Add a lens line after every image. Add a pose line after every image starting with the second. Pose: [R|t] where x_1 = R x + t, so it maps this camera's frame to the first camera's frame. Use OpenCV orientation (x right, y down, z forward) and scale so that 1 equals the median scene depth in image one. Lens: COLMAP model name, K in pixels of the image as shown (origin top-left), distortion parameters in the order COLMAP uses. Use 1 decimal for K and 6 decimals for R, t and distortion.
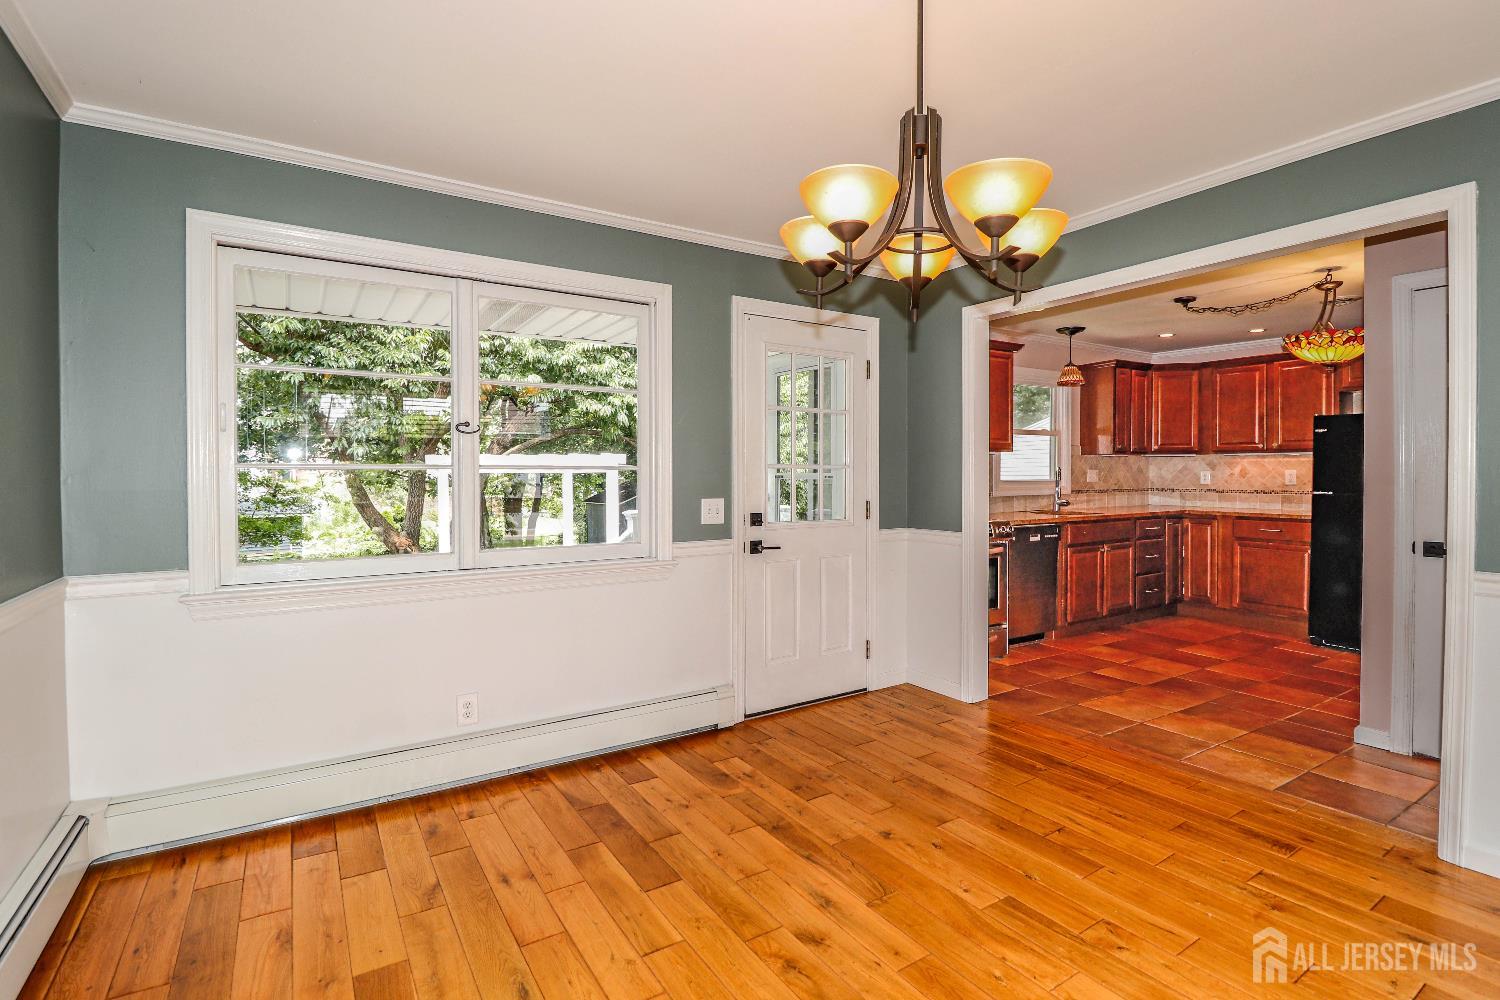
lens RADIAL K [[713.8, 0, 754.3], [0, 713.8, 489.7], [0, 0, 1]] dist [0.000135, 0.000080]
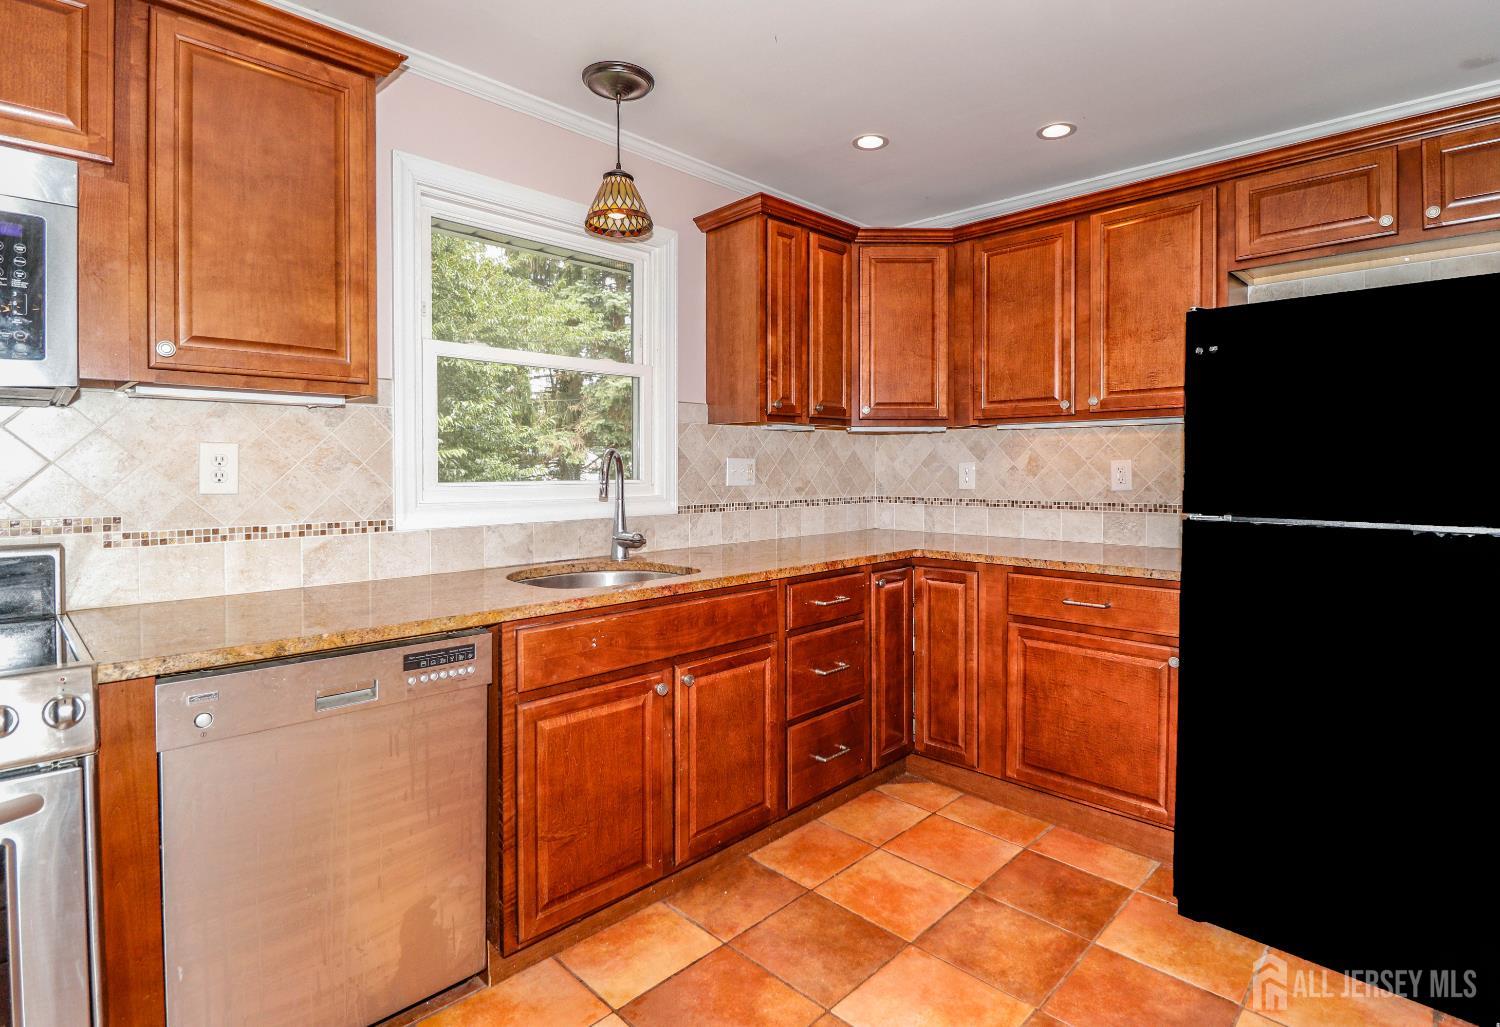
lens RADIAL K [[761.5, 0, 751.6], [0, 761.5, 492.4], [0, 0, 1]] dist [-0.002534, -0.000282]
pose [[0.975340, -0.006635, 0.220608, 0.402245], [0.004617, 0.999943, 0.009662, -0.012196], [-0.220659, -0.008405, 0.975315, 0.563607]]
